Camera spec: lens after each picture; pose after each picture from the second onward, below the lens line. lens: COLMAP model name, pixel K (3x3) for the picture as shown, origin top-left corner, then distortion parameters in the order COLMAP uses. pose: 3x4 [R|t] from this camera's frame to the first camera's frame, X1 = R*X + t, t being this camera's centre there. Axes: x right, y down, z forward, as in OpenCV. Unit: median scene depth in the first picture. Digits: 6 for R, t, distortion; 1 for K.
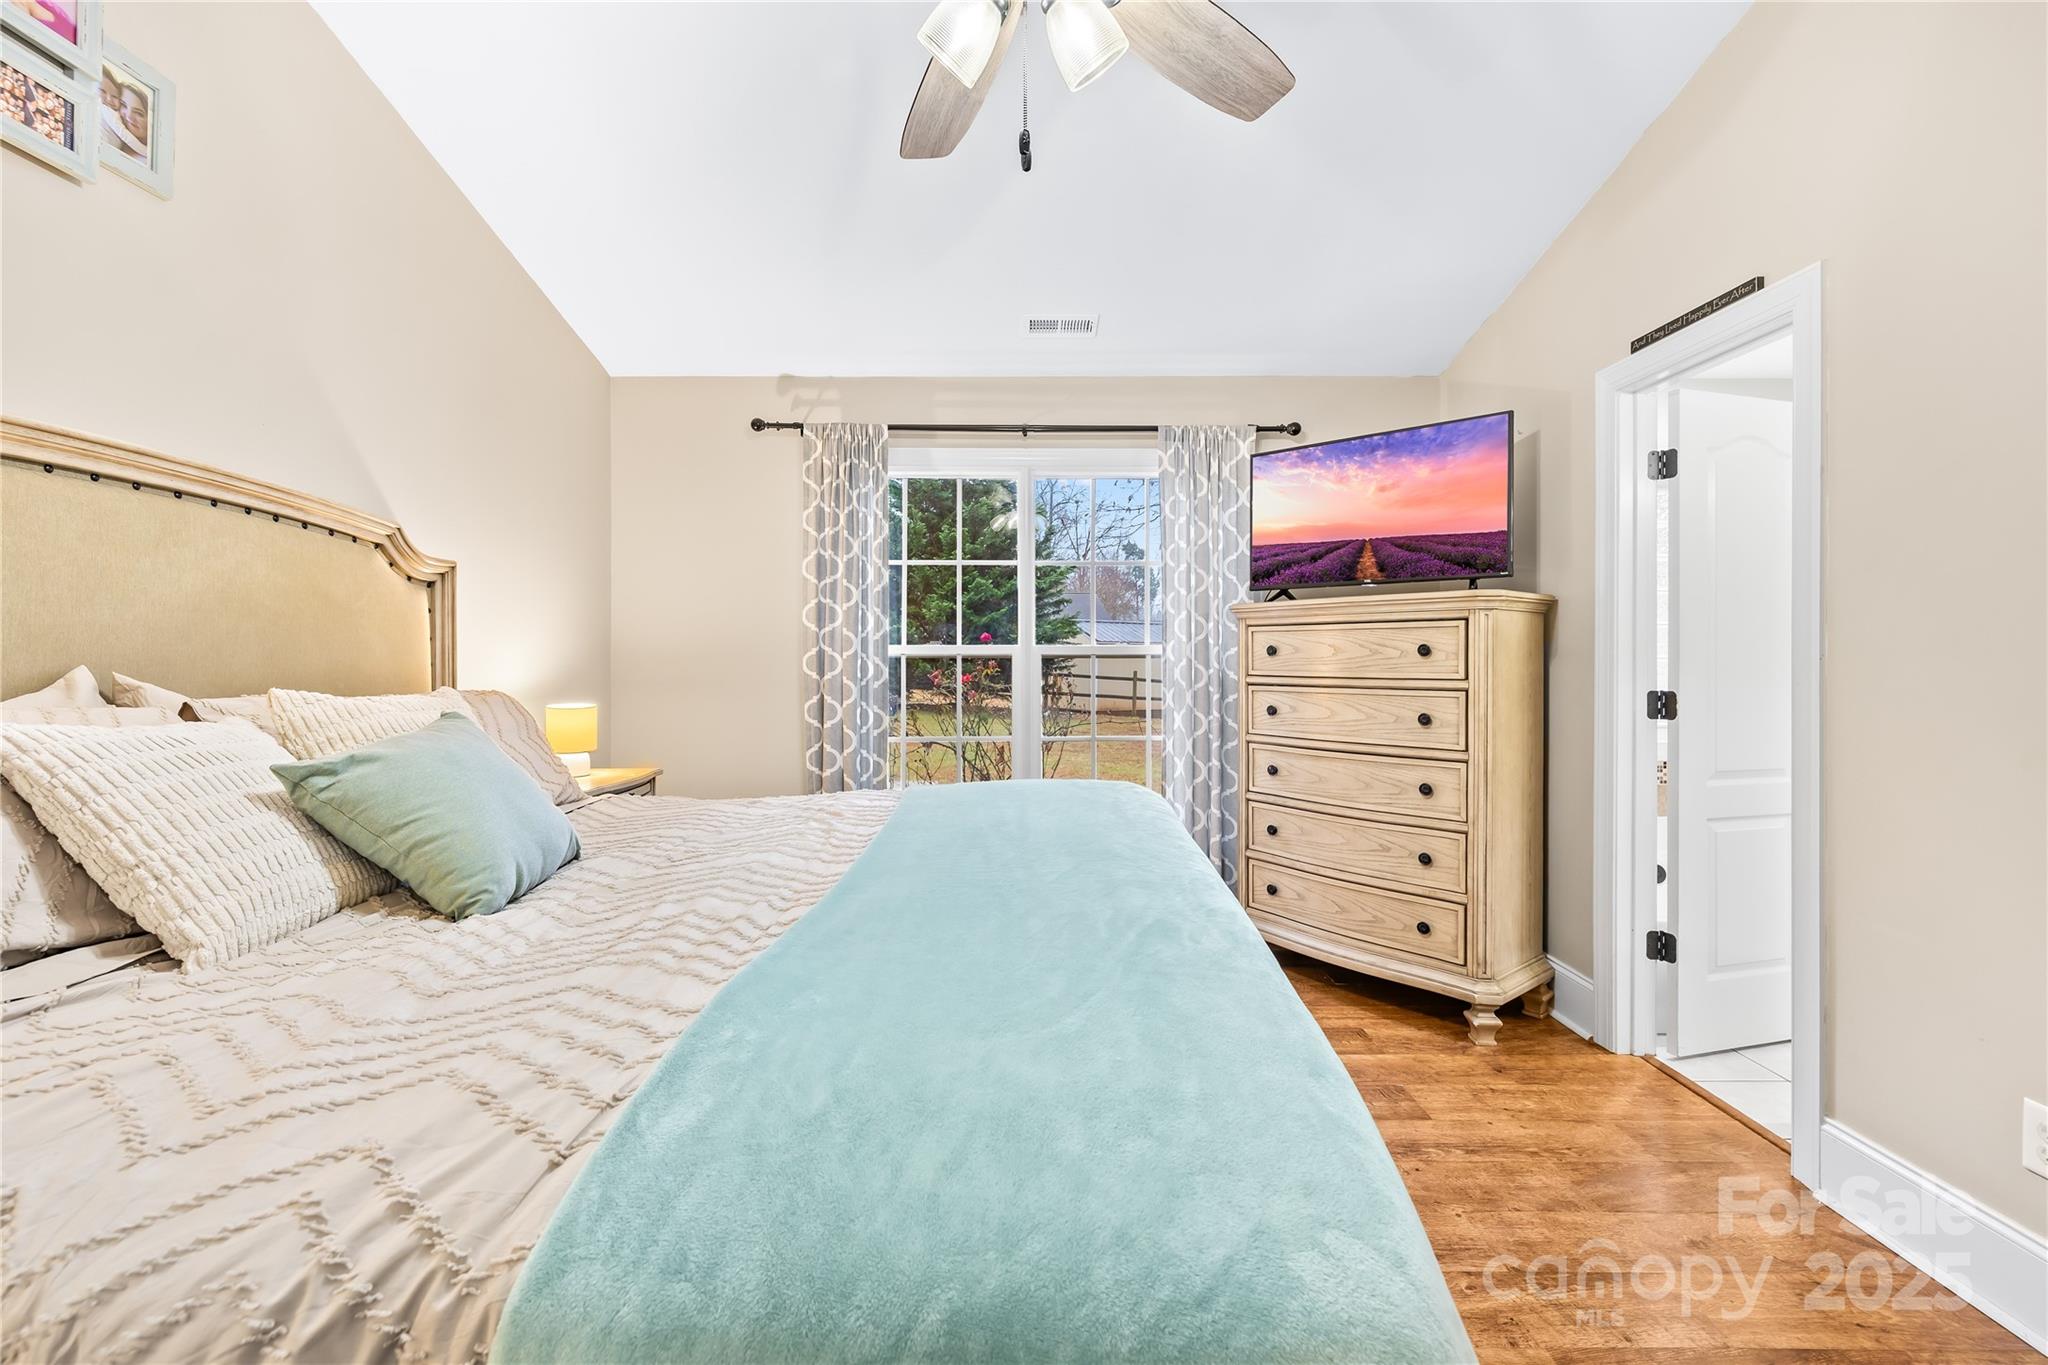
lens RADIAL K [[883.6, 0, 1030.6], [0, 883.6, 663.2], [0, 0, 1]] dist [0.002142, -0.001295]
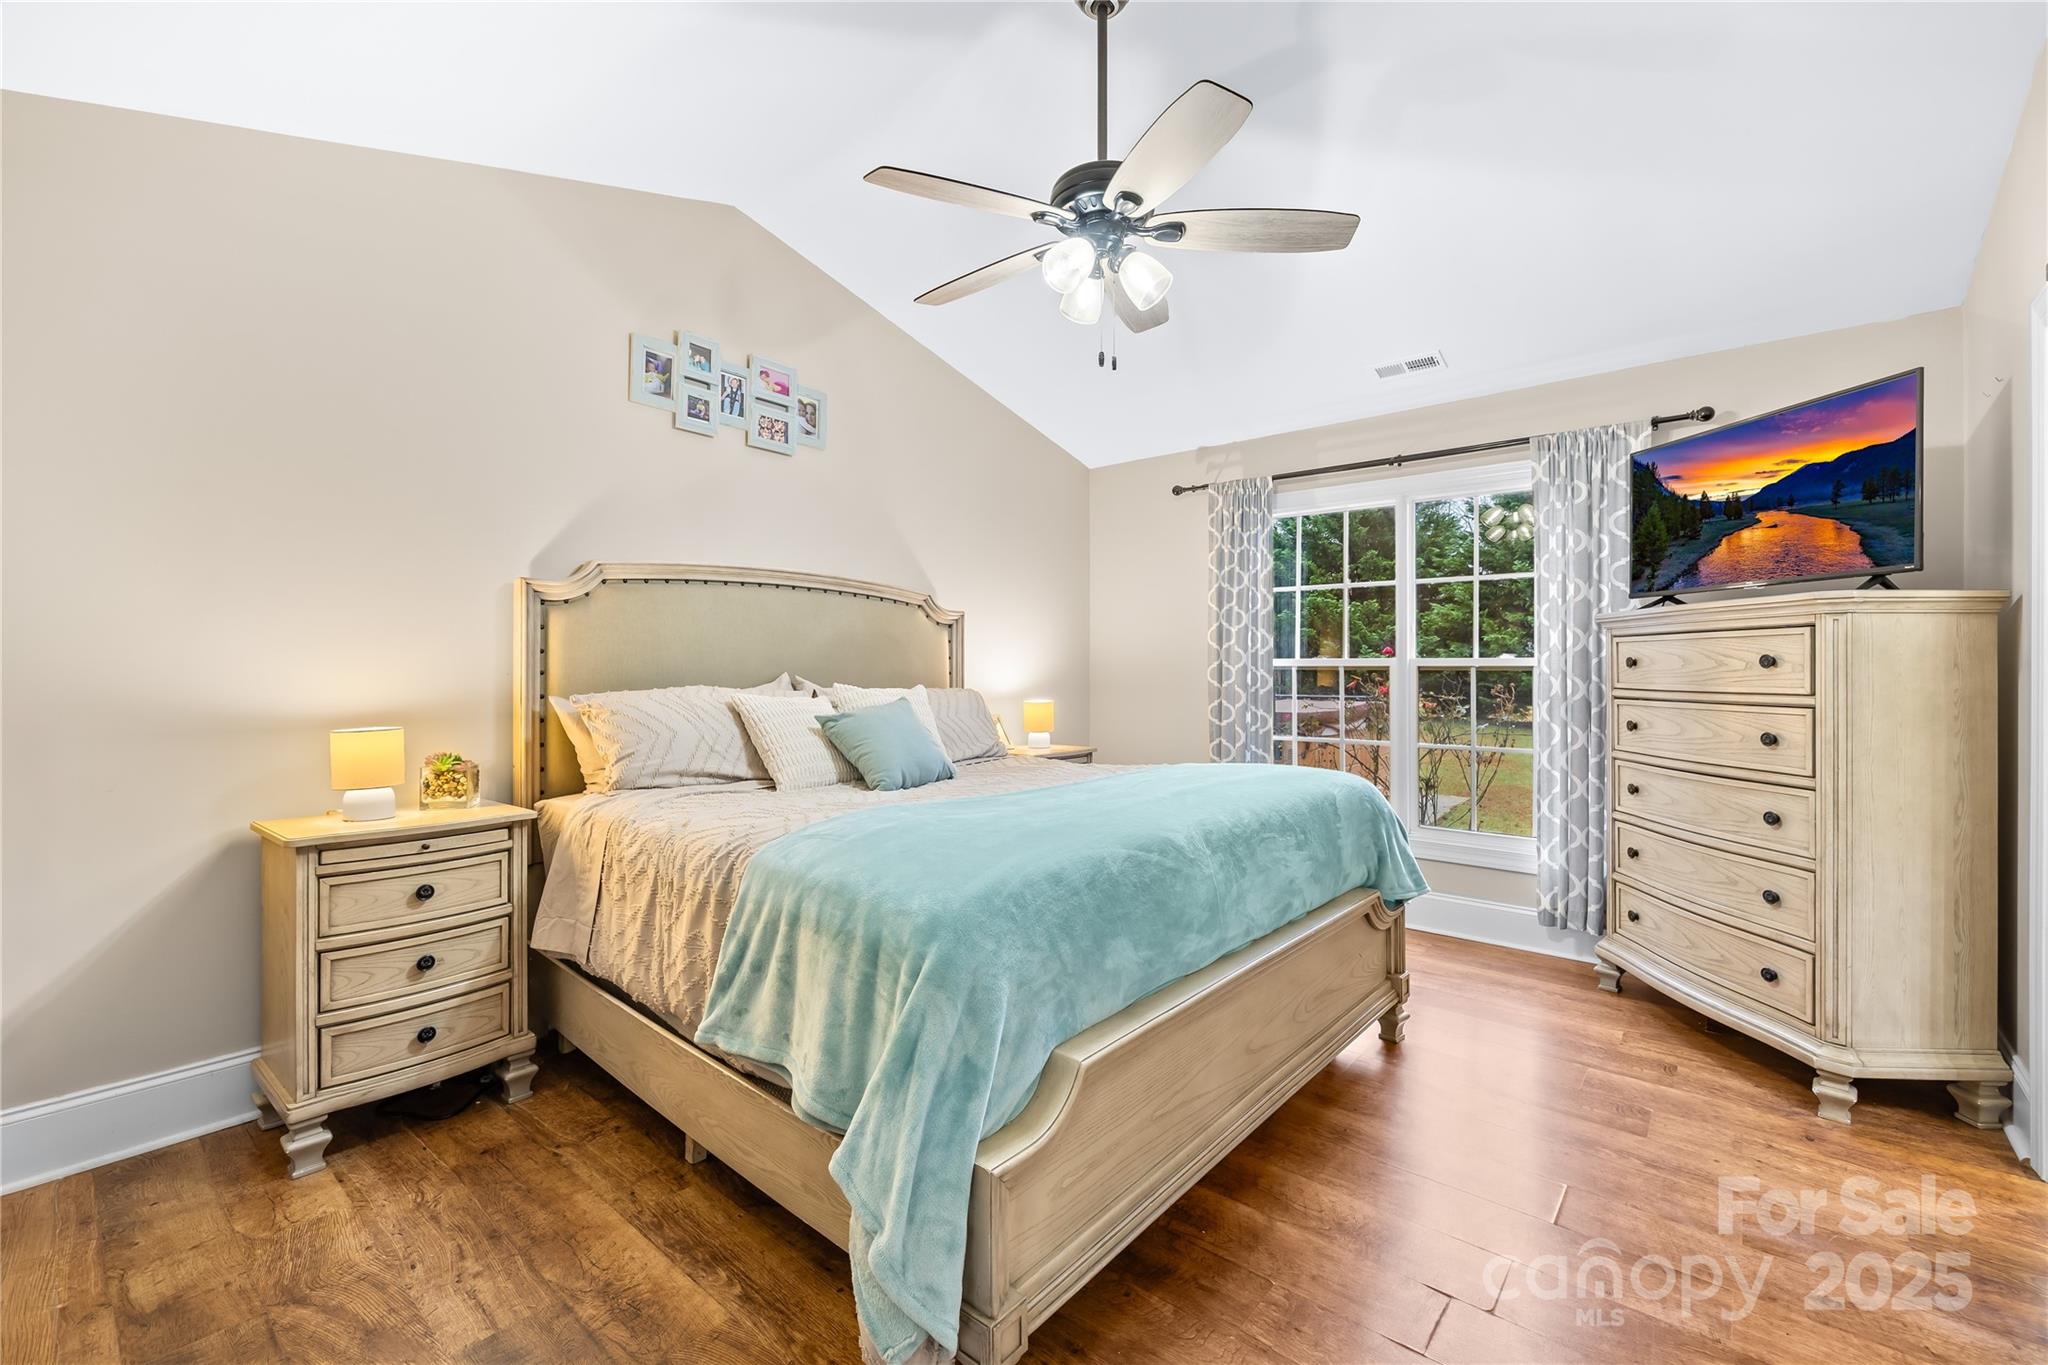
lens RADIAL K [[883.6, 0, 1013.0], [0, 883.6, 679.0], [0, 0, 1]] dist [0.002142, -0.001295]
pose [[0.747924, 0.008077, -0.663735, 0.436008], [-0.005627, 0.999967, 0.005827, 0.002043], [0.663760, -0.000623, 0.747945, -0.156099]]
